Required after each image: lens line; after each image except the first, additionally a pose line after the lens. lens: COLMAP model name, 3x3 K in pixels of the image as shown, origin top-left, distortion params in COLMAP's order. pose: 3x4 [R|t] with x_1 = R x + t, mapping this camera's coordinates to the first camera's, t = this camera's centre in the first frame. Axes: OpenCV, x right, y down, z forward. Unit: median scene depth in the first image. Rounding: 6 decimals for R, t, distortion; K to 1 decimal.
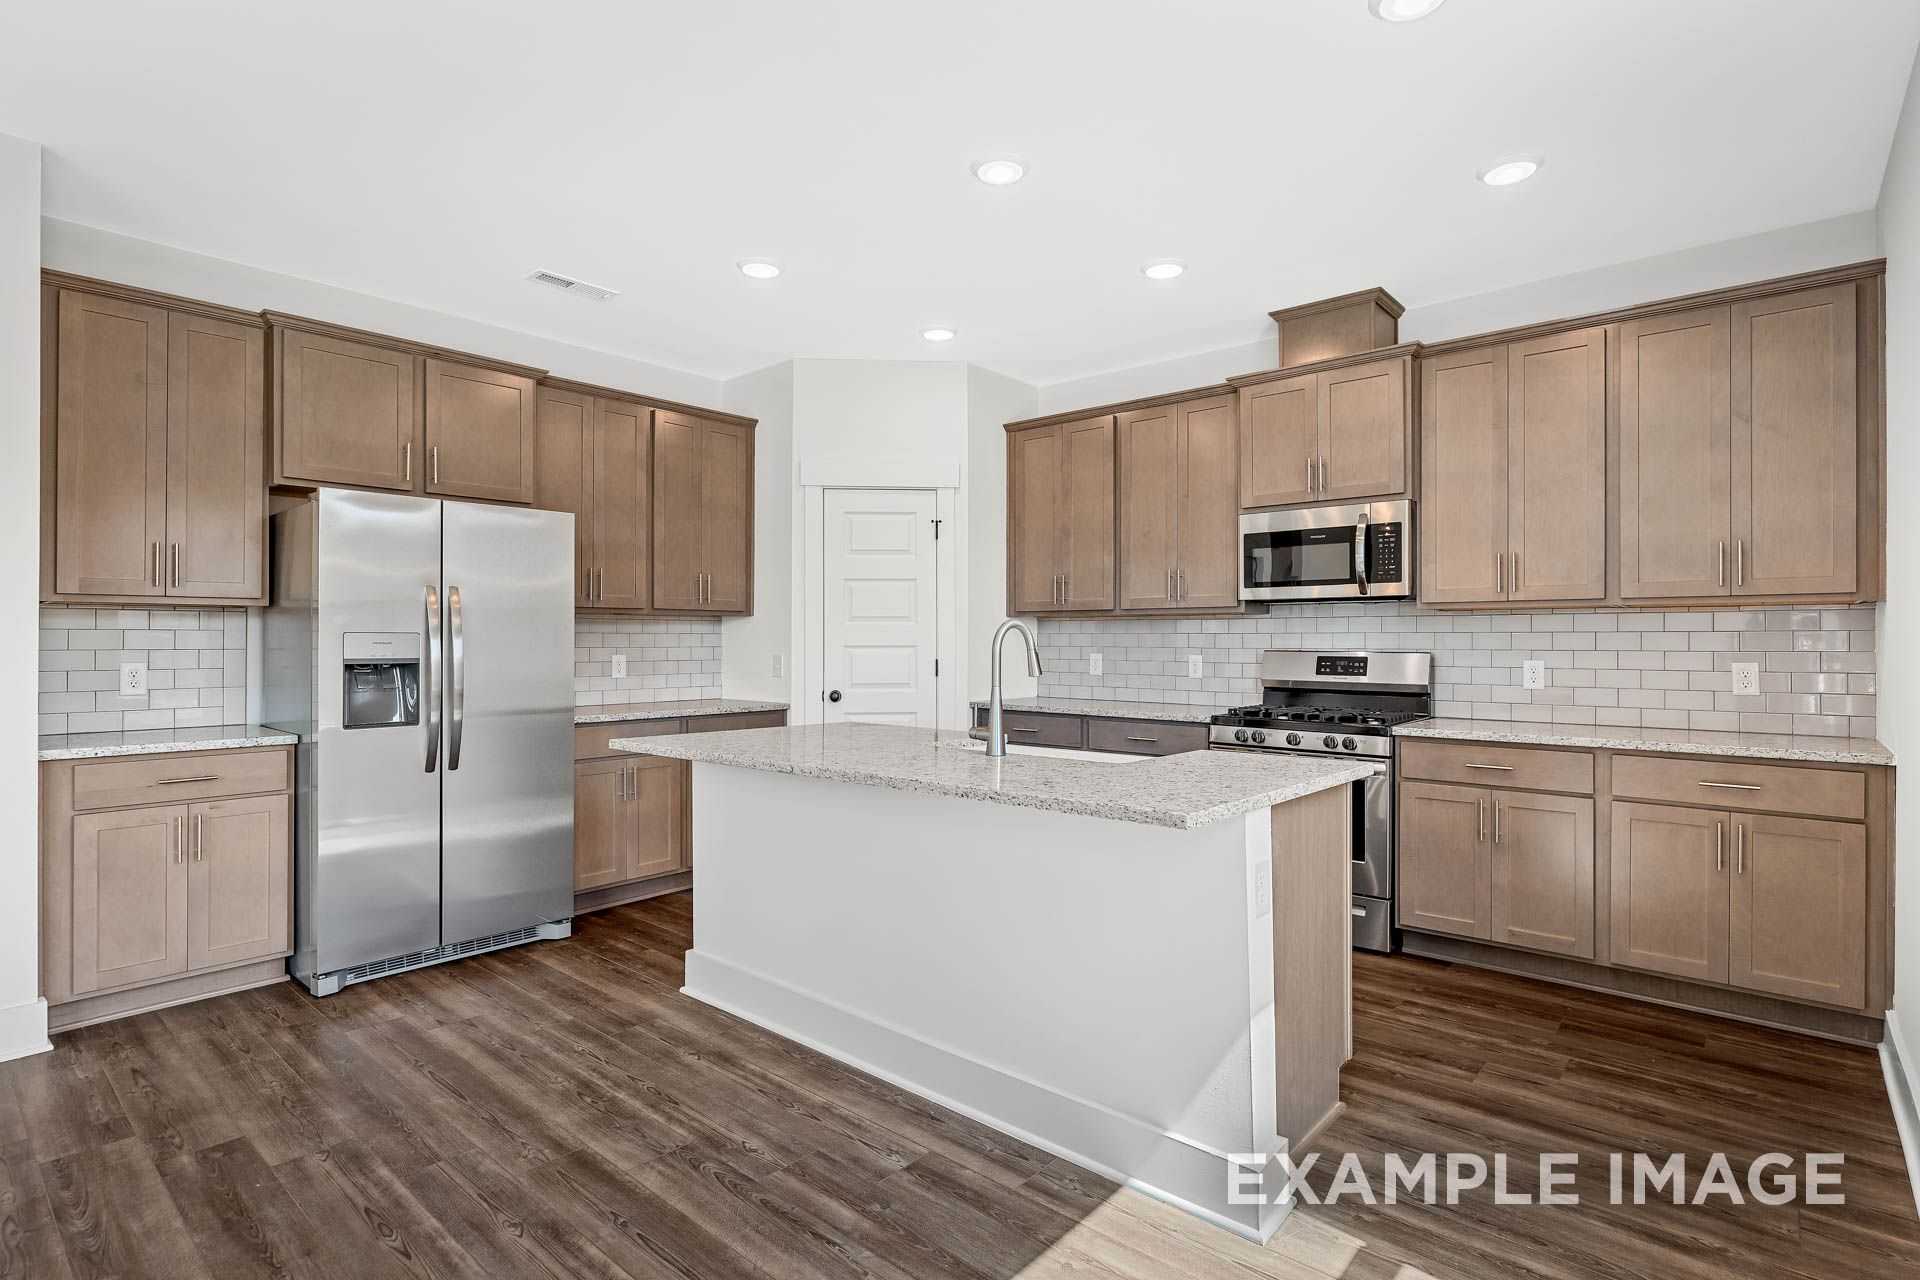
lens RADIAL K [[913.2, 0, 964.0], [0, 913.2, 630.4], [0, 0, 1]] dist [-0.009250, 0.000411]
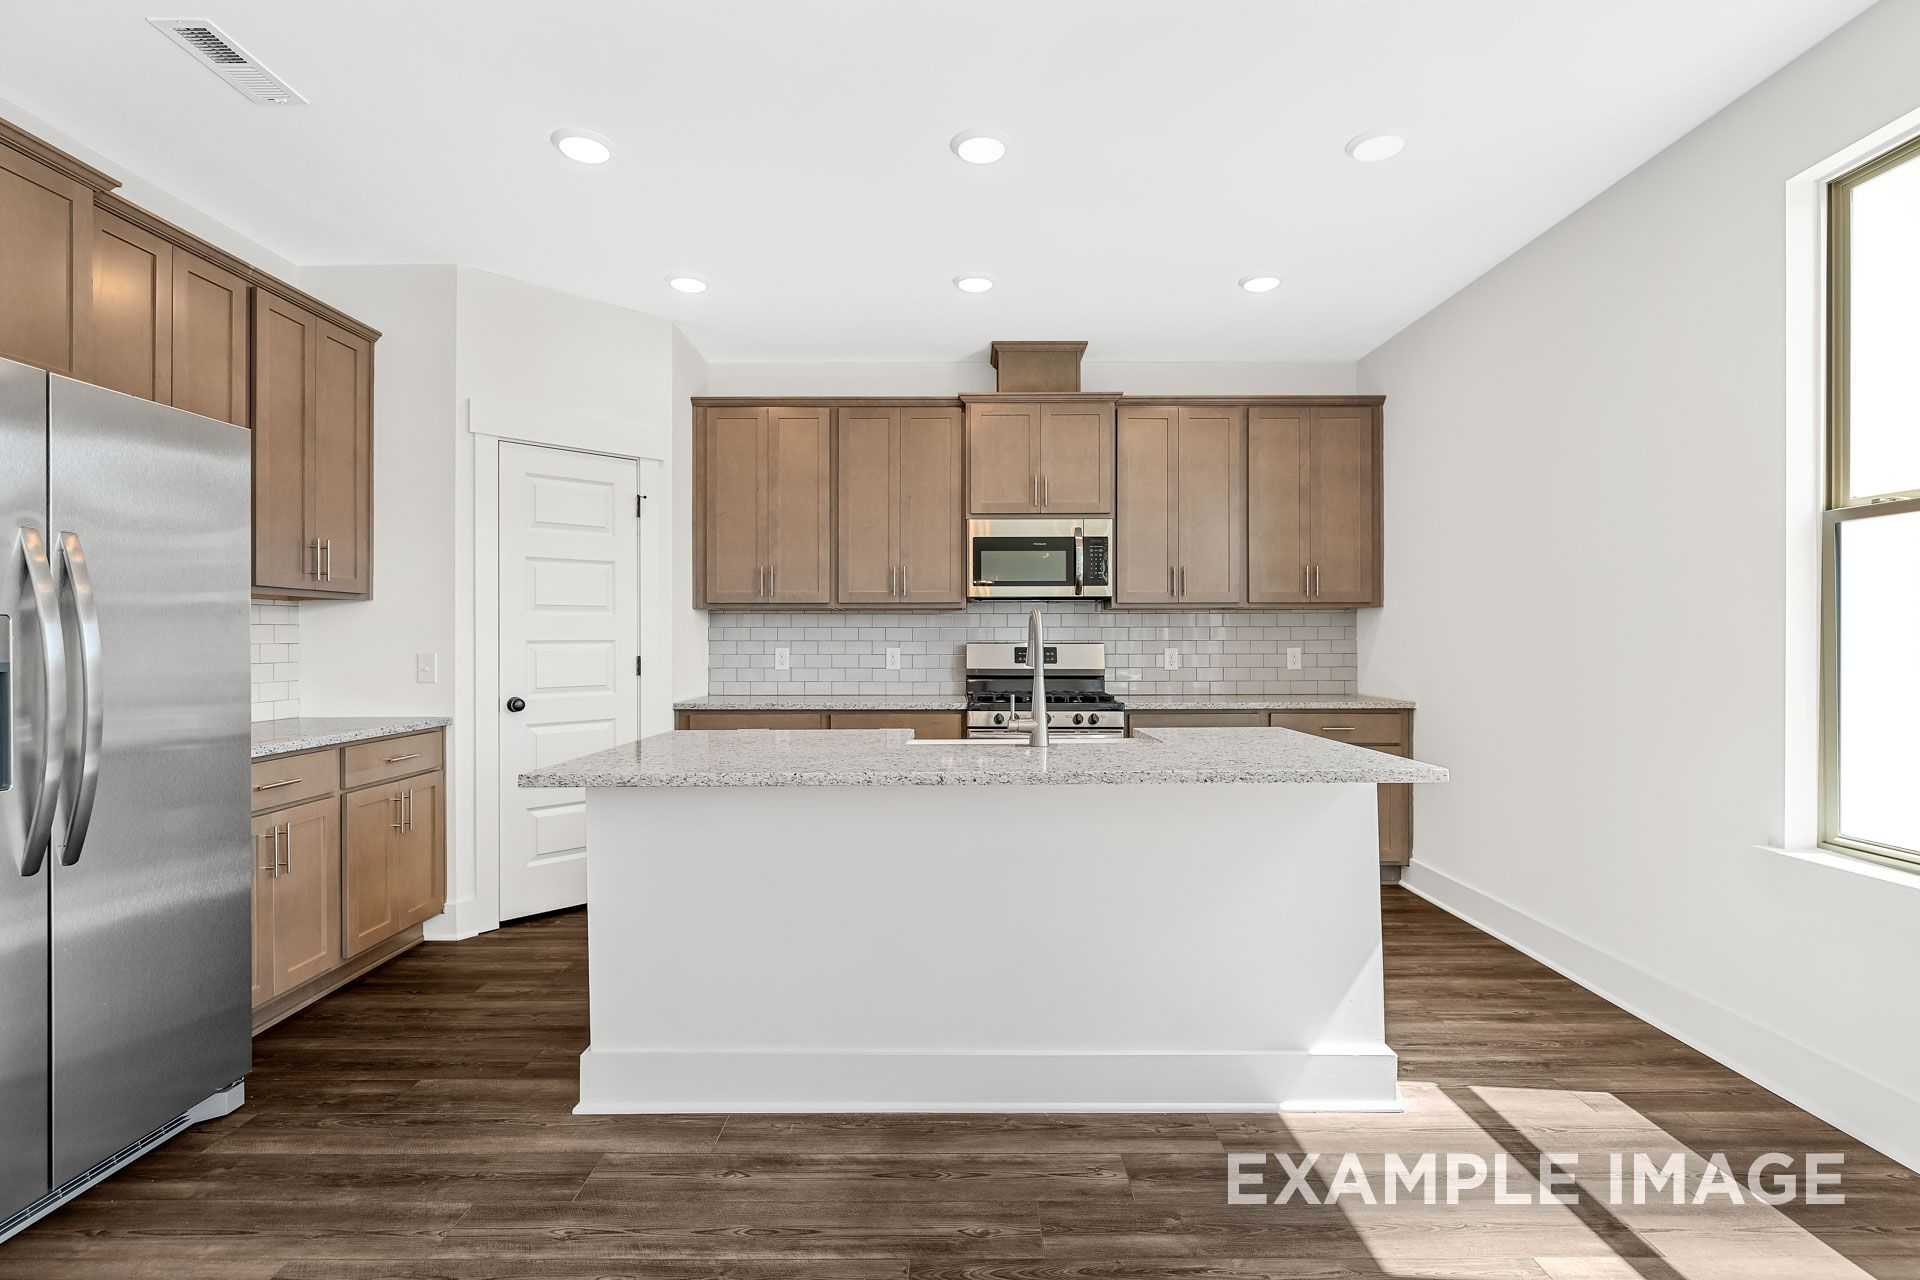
lens RADIAL K [[870.9, 0, 972.7], [0, 870.9, 632.8], [0, 0, 1]] dist [-0.005821, -0.000556]
pose [[0.769004, 0.000848, 0.639243, -0.410585], [-0.003513, 0.999990, 0.002899, 0.007920], [-0.639234, -0.004475, 0.768999, 0.214345]]
